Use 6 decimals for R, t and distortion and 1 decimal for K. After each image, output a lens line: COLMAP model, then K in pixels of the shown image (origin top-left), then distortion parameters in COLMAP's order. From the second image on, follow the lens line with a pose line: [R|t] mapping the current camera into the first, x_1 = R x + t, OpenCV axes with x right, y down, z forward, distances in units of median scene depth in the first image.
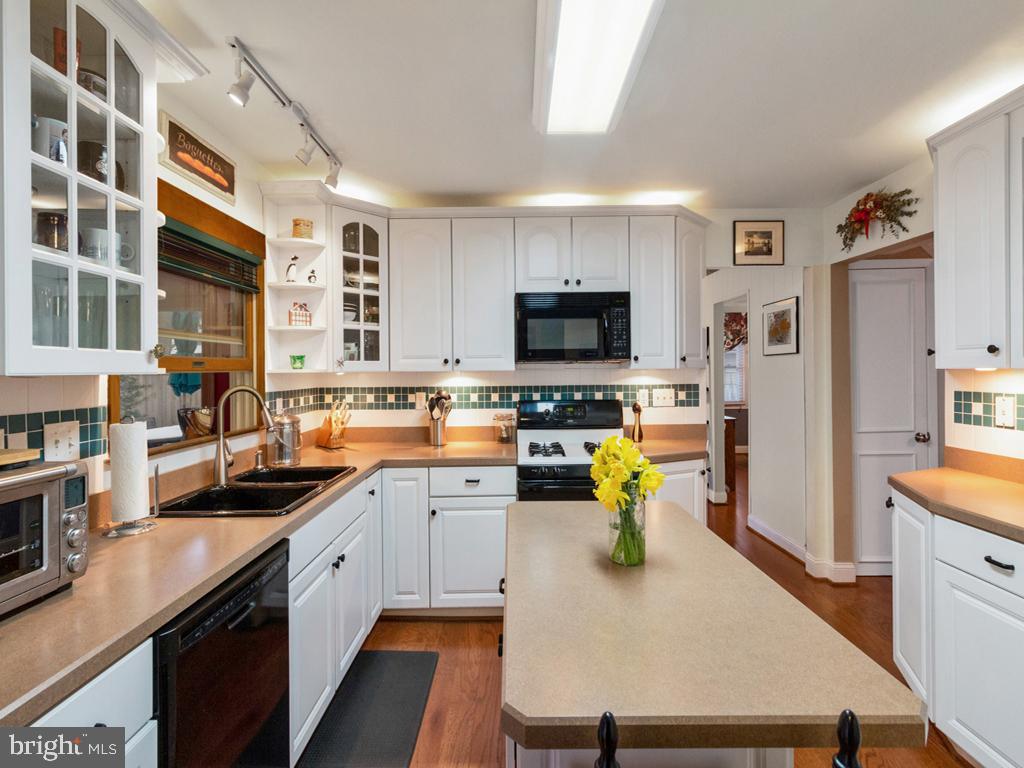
lens RADIAL K [[475.8, 0, 511.1], [0, 475.8, 374.5], [0, 0, 1]] dist [0.002307, 0.000426]
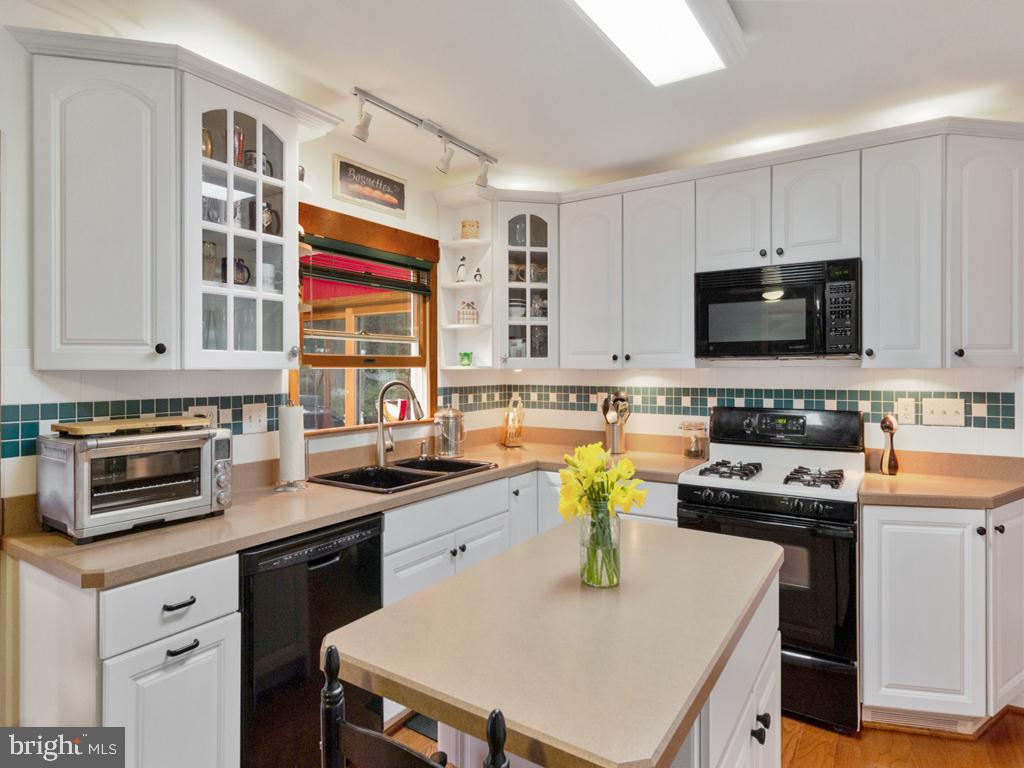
lens RADIAL K [[584.8, 0, 513.8], [0, 584.8, 376.5], [0, 0, 1]] dist [0.007760, -0.000023]
pose [[0.833613, 0.014506, -0.552159, 0.332065], [-0.010894, 0.999892, 0.009821, -0.001772], [0.552242, -0.002172, 0.833681, -0.001325]]
